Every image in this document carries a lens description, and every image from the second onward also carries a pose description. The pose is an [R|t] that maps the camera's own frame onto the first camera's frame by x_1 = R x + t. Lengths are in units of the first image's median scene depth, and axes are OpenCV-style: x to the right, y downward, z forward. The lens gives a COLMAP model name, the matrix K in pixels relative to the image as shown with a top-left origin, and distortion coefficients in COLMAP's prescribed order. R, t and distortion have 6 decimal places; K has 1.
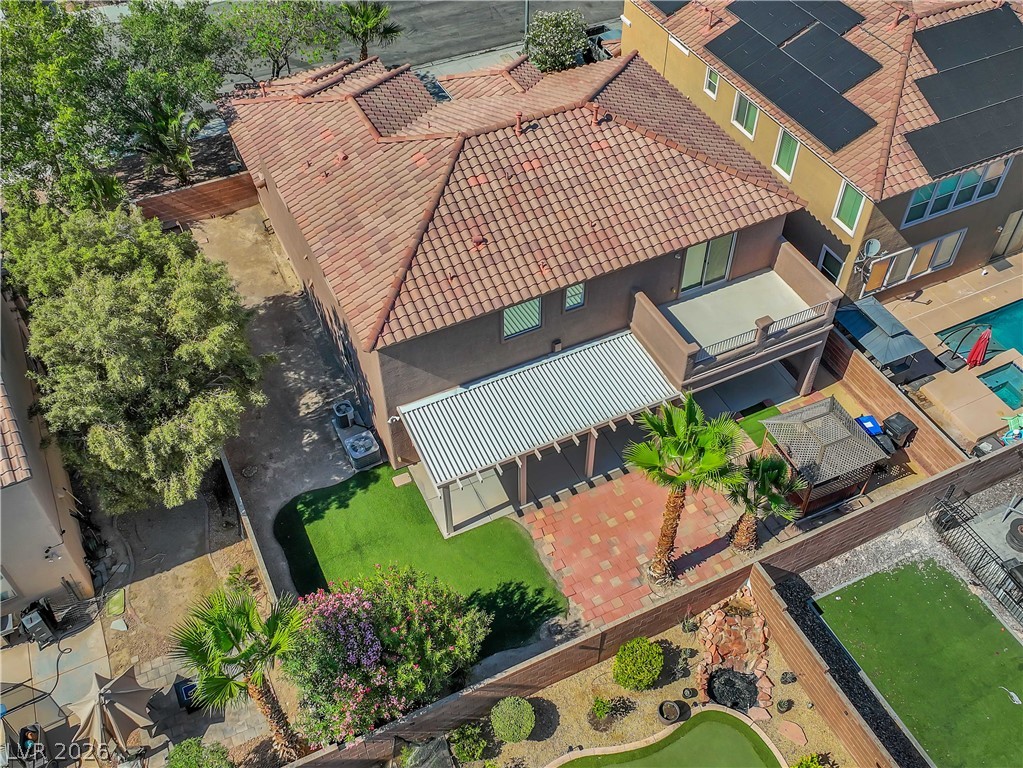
lens RADIAL K [[993.8, 0, 511.5], [0, 993.8, 384.0], [0, 0, 1]] dist [0.002533, 0.002308]
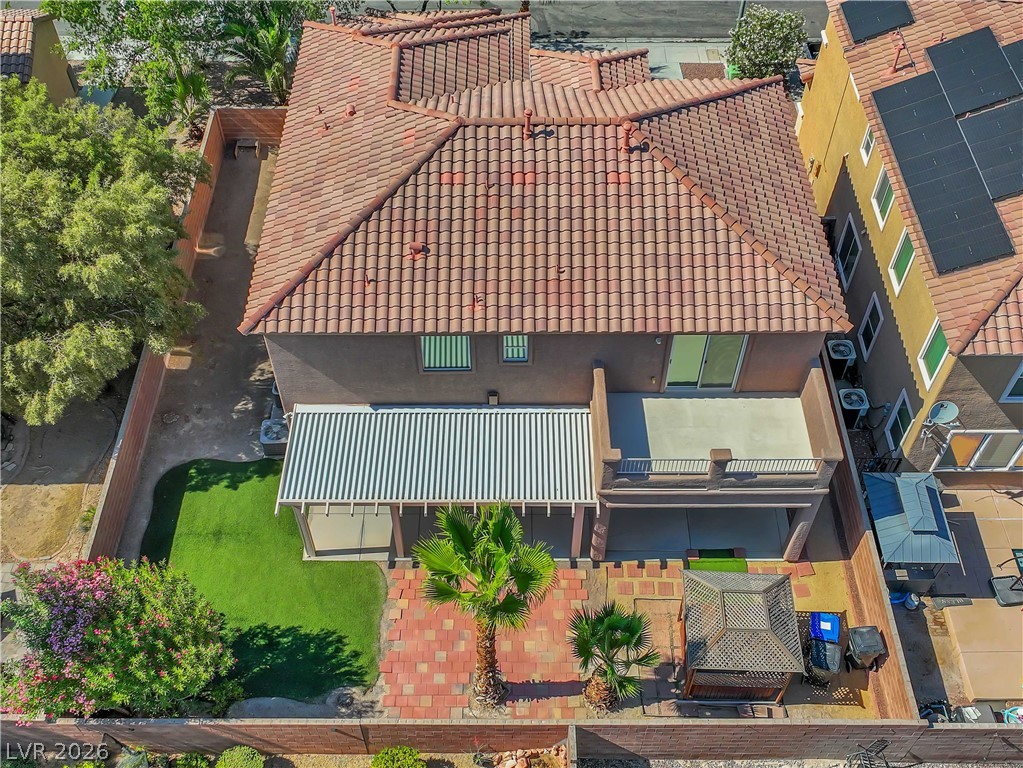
lens RADIAL K [[1034.4, 0, 510.5], [0, 1034.4, 503.2], [0, 0, 1]] dist [-0.008736, 0.018871]
pose [[0.895644, 0.354740, -0.268292, 0.332194], [-0.319817, 0.932861, 0.165794, -0.107298], [0.309093, -0.062689, 0.948964, 0.168227]]
